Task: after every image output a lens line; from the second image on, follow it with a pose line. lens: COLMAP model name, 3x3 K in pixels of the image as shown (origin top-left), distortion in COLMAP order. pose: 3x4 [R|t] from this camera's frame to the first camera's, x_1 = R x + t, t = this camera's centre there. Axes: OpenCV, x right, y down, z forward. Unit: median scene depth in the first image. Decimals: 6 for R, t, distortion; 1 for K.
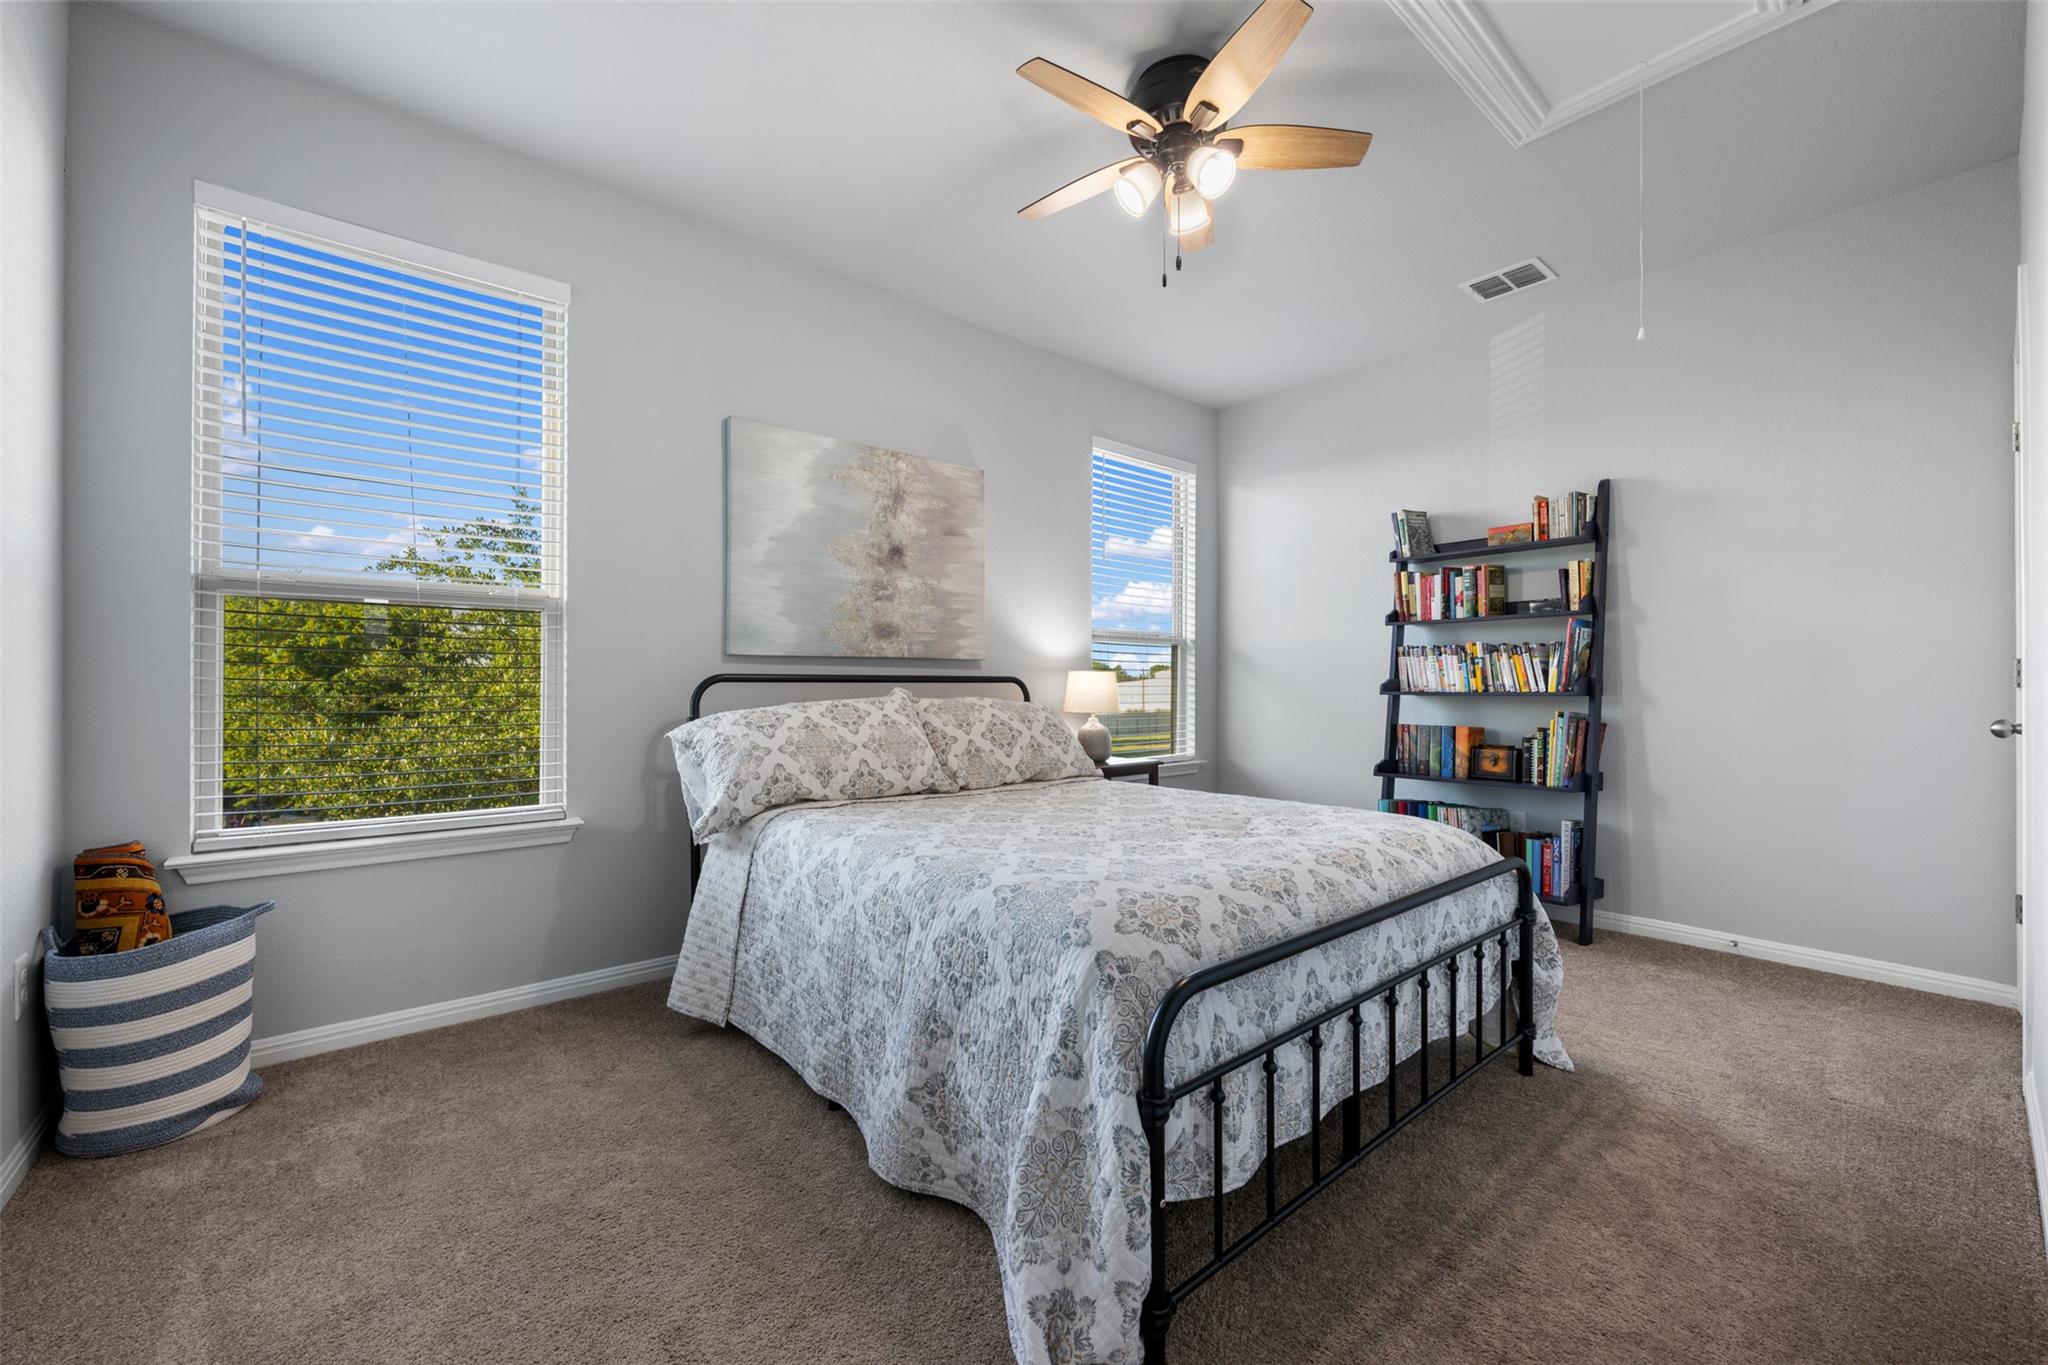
lens RADIAL K [[812.2, 0, 1016.1], [0, 812.2, 688.5], [0, 0, 1]] dist [-0.001278, 0.000205]
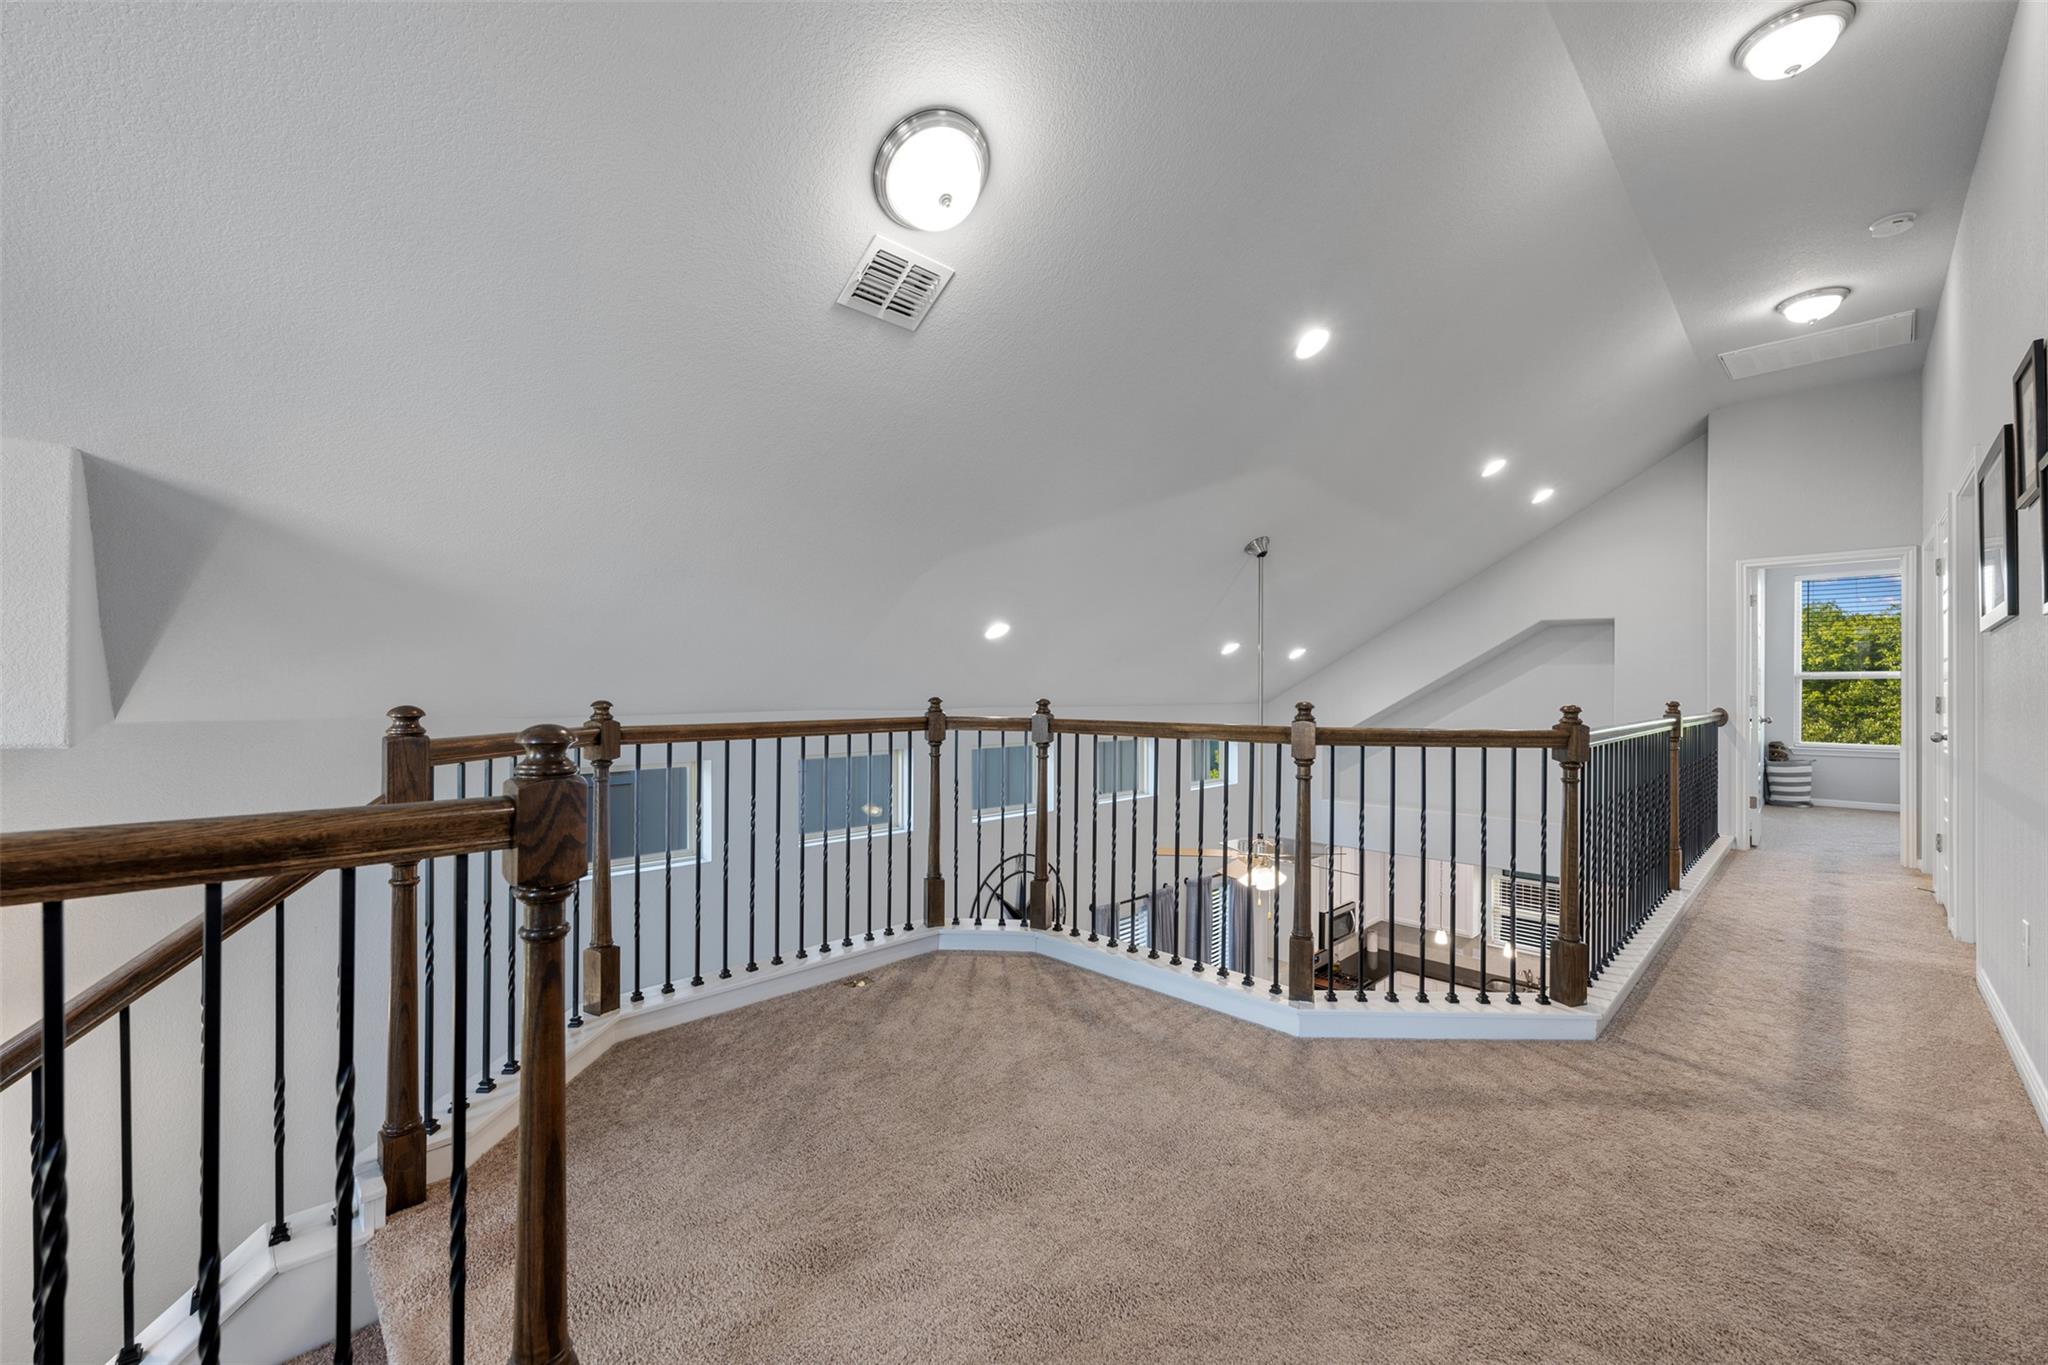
lens RADIAL K [[812.2, 0, 1016.1], [0, 812.2, 688.5], [0, 0, 1]] dist [-0.001278, 0.000205]
pose [[0.086780, -0.005128, -0.996214, 2.917955], [-0.007348, 0.999956, -0.005787, -0.028677], [0.996200, 0.007822, 0.086738, -3.515977]]
